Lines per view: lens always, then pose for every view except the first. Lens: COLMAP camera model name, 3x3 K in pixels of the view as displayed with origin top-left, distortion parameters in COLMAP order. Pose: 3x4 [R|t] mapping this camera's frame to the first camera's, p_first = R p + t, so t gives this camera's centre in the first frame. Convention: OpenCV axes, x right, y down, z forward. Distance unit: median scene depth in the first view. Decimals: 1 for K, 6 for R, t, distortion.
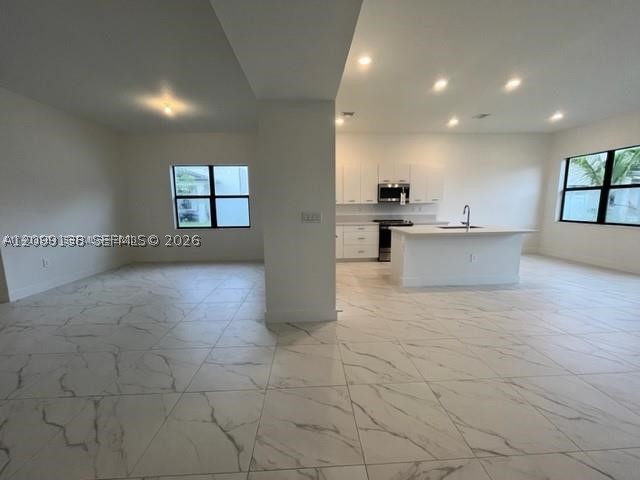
lens RADIAL K [[260.9, 0, 319.1], [0, 260.9, 241.6], [0, 0, 1]] dist [-0.000760, -0.000731]
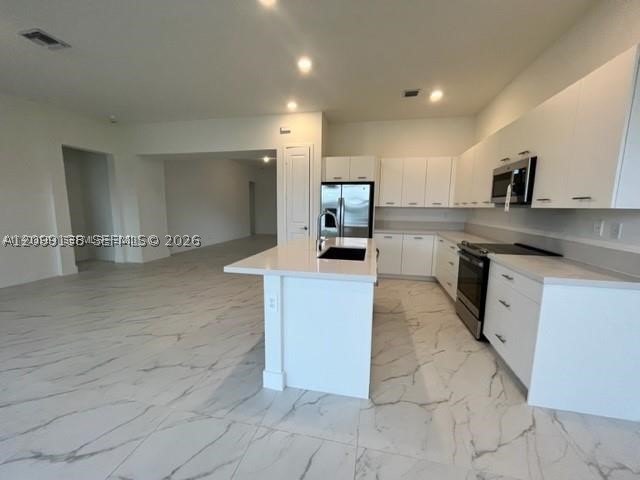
lens RADIAL K [[260.9, 0, 318.2], [0, 260.9, 240.8], [0, 0, 1]] dist [-0.000760, -0.000731]
pose [[-0.273790, 0.134280, -0.952370, 0.925845], [-0.146496, 0.972830, 0.179280, -0.144782], [0.950567, 0.188604, -0.246680, 0.942987]]
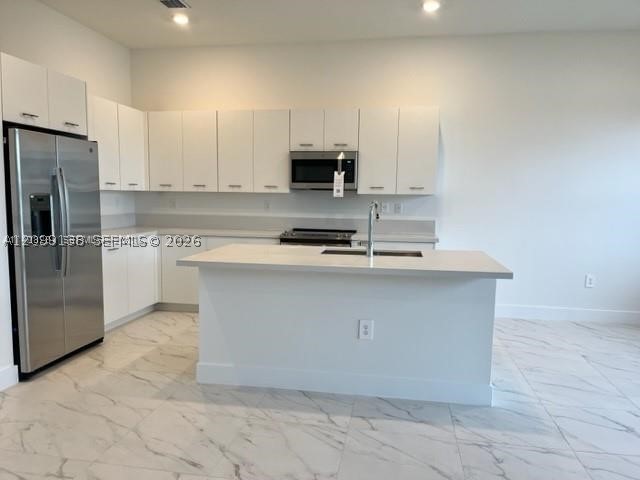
lens RADIAL K [[486.0, 0, 317.6], [0, 486.0, 239.5], [0, 0, 1]] dist [0.027612, -0.009927]
pose [[0.972018, 0.045906, -0.230377, 0.550333], [-0.057153, 0.997465, -0.042385, -0.032713], [0.227847, 0.054366, 0.972178, 0.191677]]
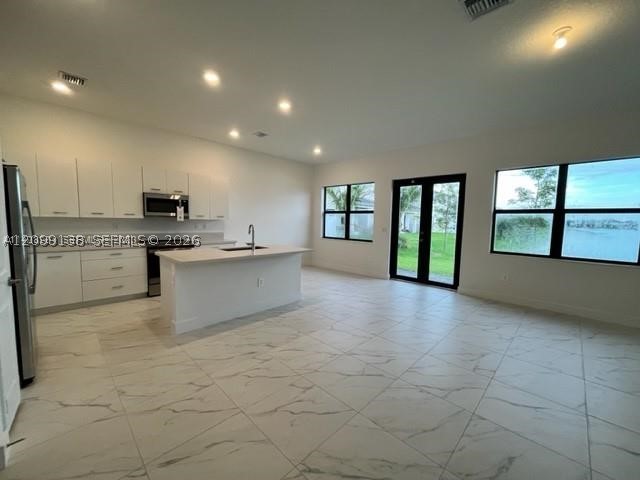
lens RADIAL K [[260.9, 0, 318.1], [0, 260.9, 243.2], [0, 0, 1]] dist [-0.000760, -0.000731]
pose [[0.739796, -0.031009, 0.672117, 0.104576], [0.064495, 0.997606, -0.024964, -0.029358], [-0.669733, 0.061817, 0.740024, 0.143414]]
